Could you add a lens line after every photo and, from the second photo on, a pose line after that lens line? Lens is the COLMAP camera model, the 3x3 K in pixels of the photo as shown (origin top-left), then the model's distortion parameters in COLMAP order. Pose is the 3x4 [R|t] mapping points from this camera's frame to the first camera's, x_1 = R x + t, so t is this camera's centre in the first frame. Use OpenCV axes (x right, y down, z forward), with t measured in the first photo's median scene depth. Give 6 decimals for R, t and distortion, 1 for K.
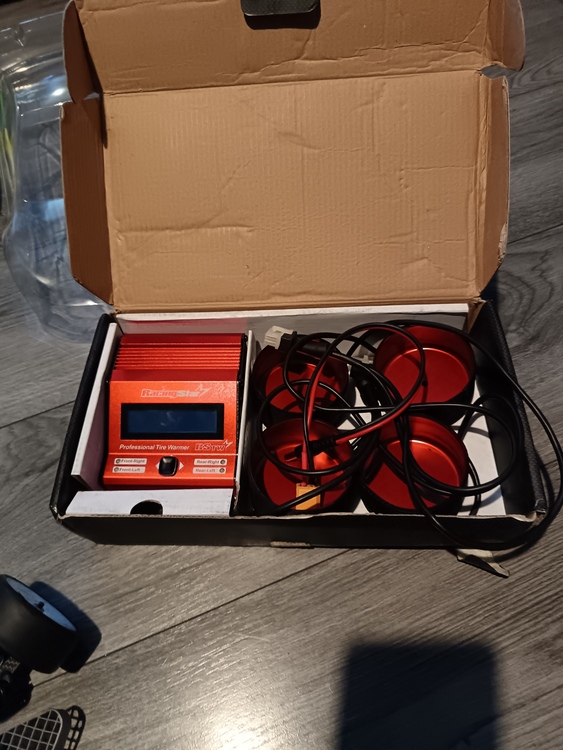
lens RADIAL K [[534.5, 0, 289.3], [0, 534.5, 374.6], [0, 0, 1]] dist [0.021141, -0.034453]
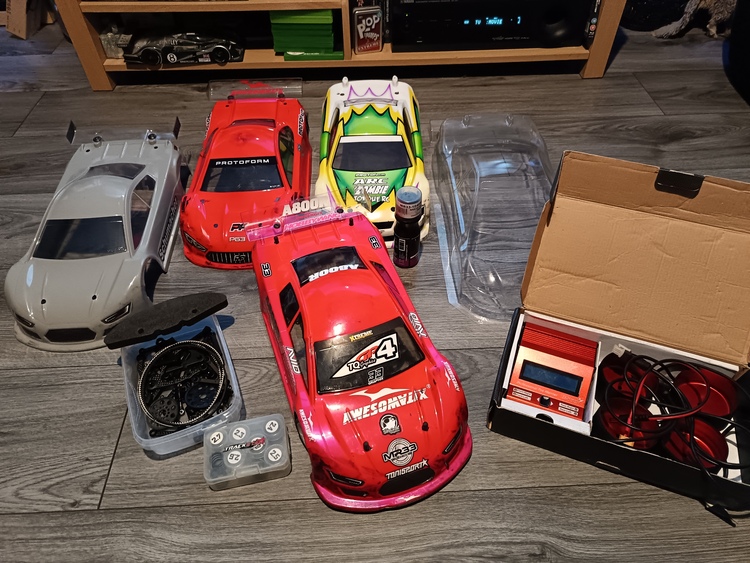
lens RADIAL K [[534.5, 0, 370.9], [0, 534.5, 277.9], [0, 0, 1]] dist [0.021141, -0.034453]
pose [[0.942485, 0.286909, -0.171479, -0.555460], [-0.310663, 0.941213, -0.132689, 0.190723], [0.123328, 0.178329, 0.976211, -0.849891]]
